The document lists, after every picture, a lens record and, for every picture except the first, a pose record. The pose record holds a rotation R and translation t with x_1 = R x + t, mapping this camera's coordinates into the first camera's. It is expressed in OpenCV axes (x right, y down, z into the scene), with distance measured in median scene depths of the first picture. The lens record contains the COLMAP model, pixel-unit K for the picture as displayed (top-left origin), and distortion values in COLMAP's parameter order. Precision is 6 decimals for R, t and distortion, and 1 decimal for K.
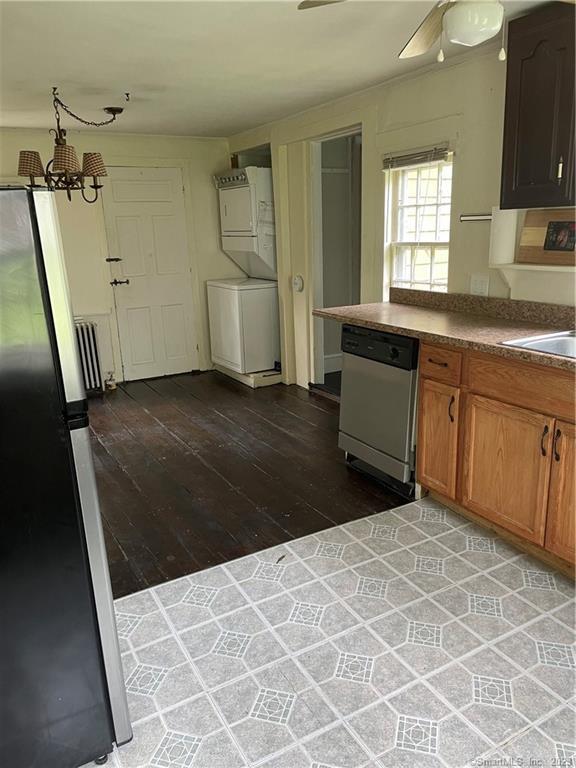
lens RADIAL K [[576.7, 0, 288.0], [0, 576.7, 384.0], [0, 0, 1]] dist [0.062182, 0.000503]
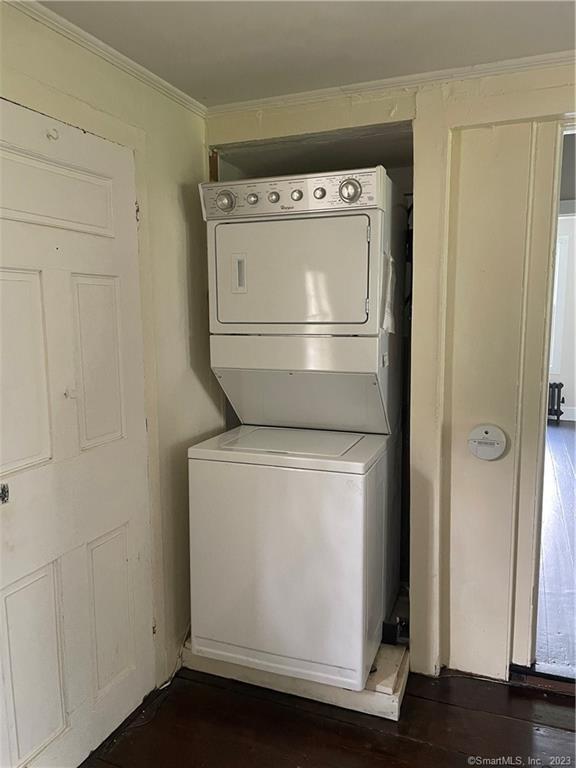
lens RADIAL K [[576.7, 0, 288.0], [0, 576.7, 384.0], [0, 0, 1]] dist [0.062182, 0.000503]
pose [[0.785506, -0.051633, 0.616697, -0.371140], [0.148630, 0.983086, -0.107006, -0.194545], [-0.600741, 0.175713, 0.779894, 0.754951]]
